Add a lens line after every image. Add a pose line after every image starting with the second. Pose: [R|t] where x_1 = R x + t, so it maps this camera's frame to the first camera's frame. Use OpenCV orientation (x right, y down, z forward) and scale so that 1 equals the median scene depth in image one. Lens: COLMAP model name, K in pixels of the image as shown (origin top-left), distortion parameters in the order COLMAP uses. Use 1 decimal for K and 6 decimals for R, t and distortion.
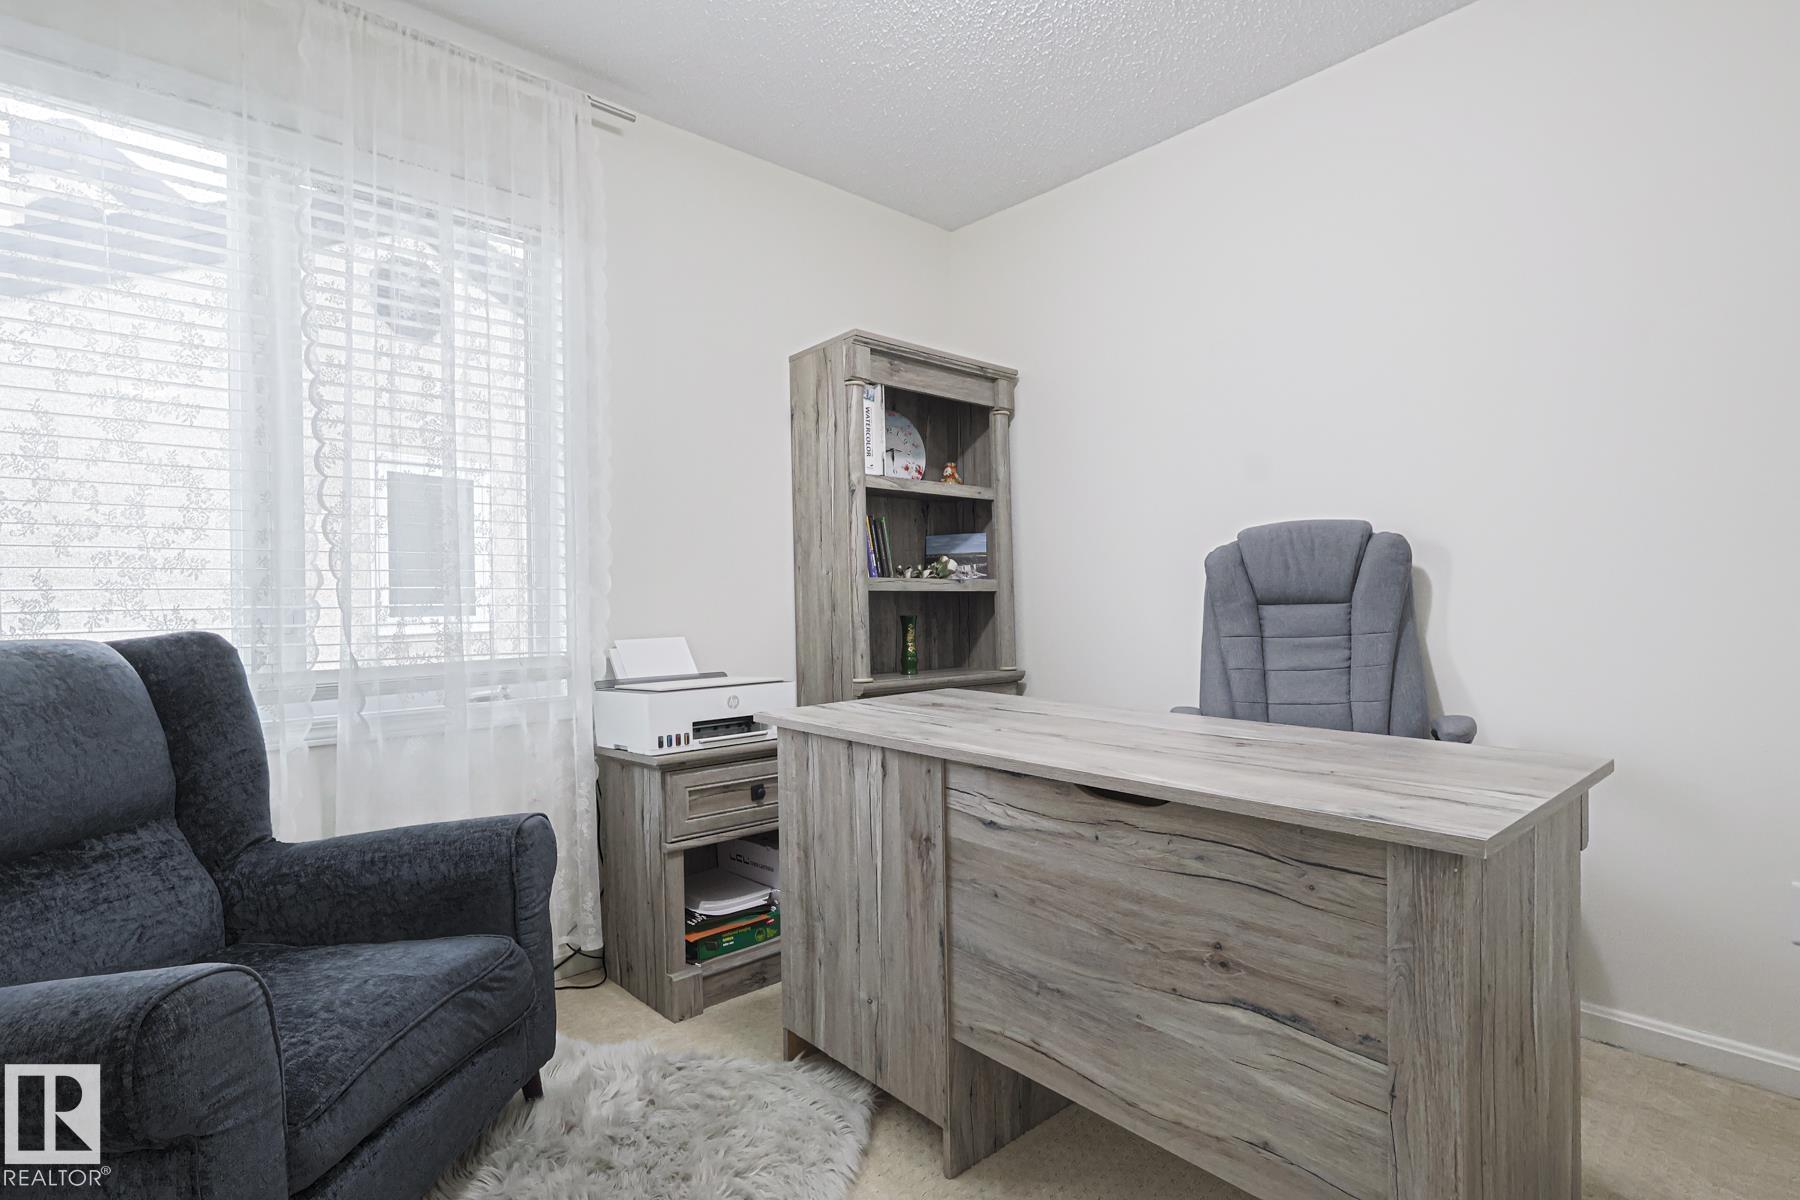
lens RADIAL K [[885.4, 0, 901.9], [0, 885.4, 596.5], [0, 0, 1]] dist [-0.001960, 0.001906]
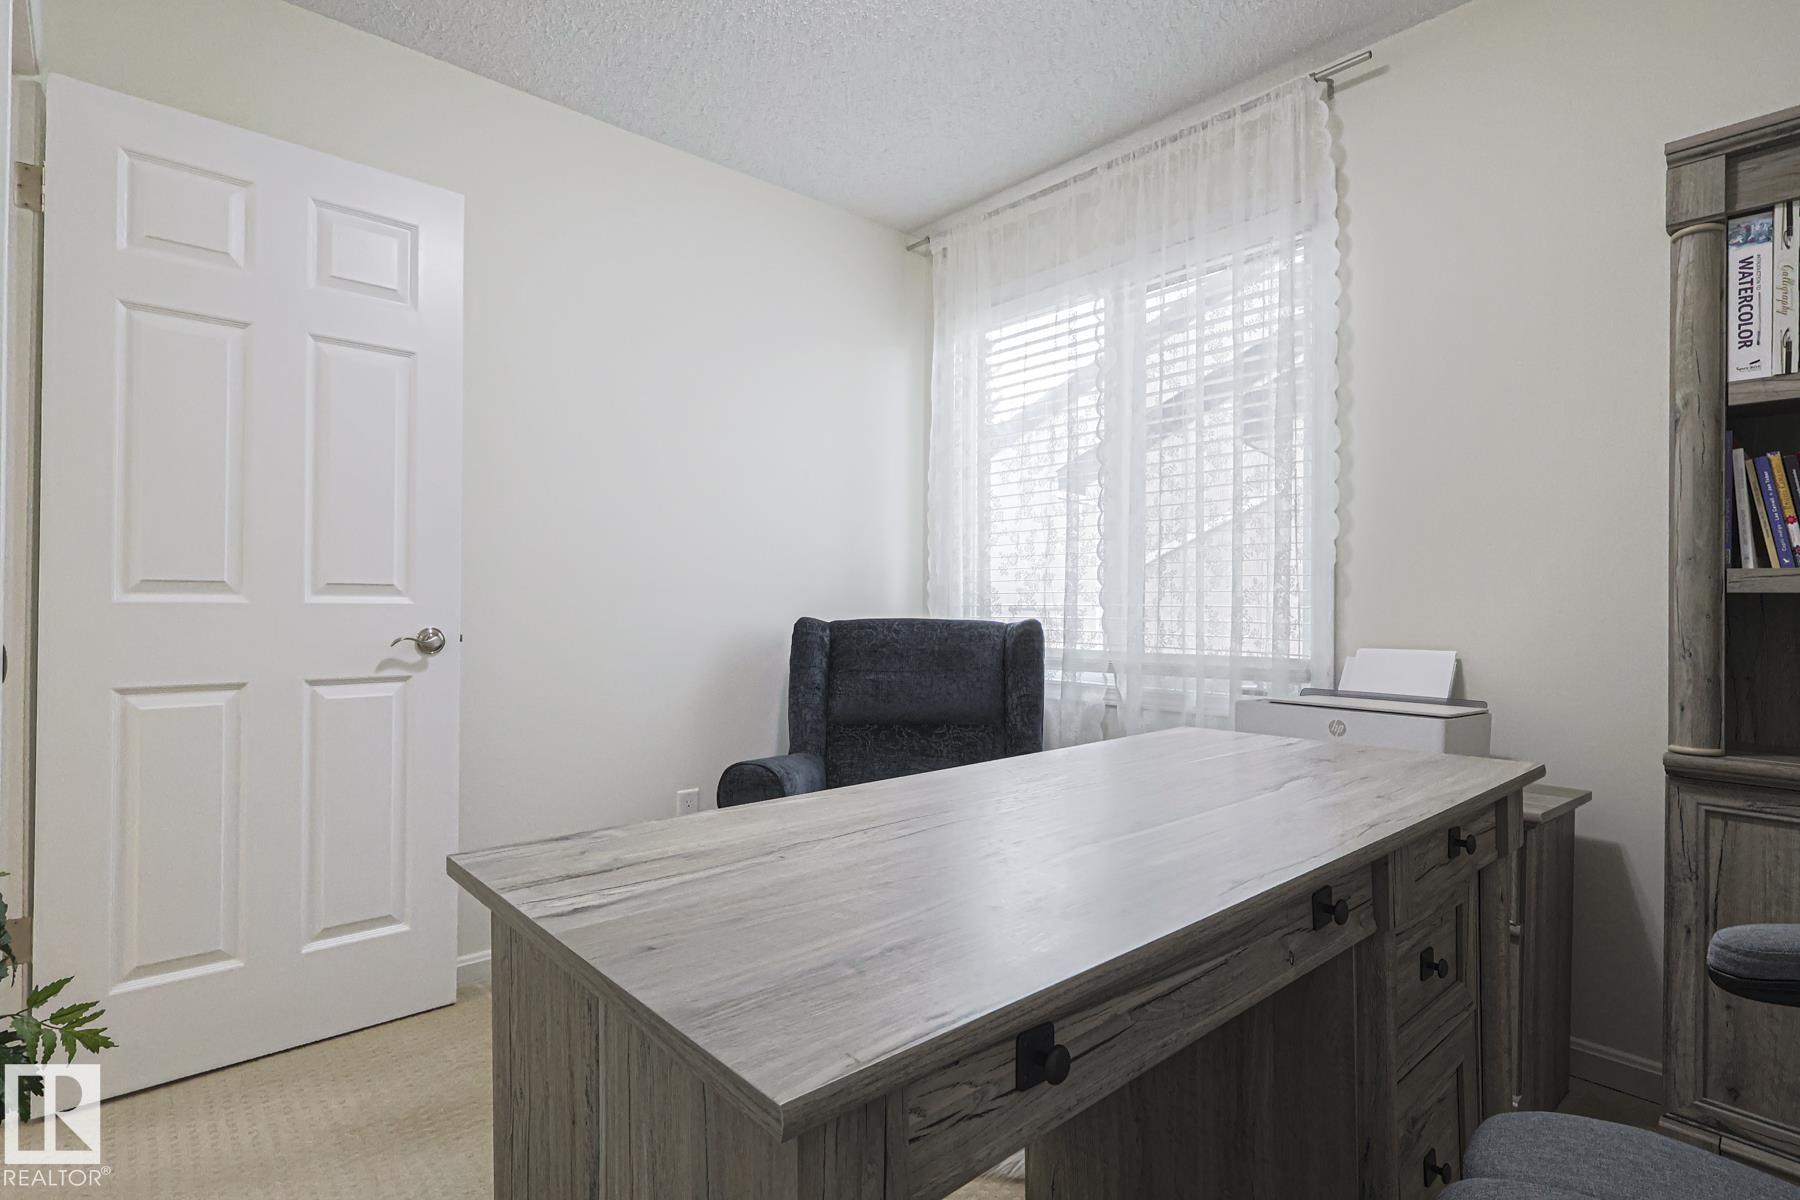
lens RADIAL K [[885.4, 0, 901.9], [0, 885.4, 602.2], [0, 0, 1]] dist [-0.001960, 0.001906]
pose [[0.011589, 0.007880, -0.999902, 0.701475], [-0.000701, 0.999969, 0.007873, -0.003969], [0.999933, 0.000610, 0.011594, 0.640296]]
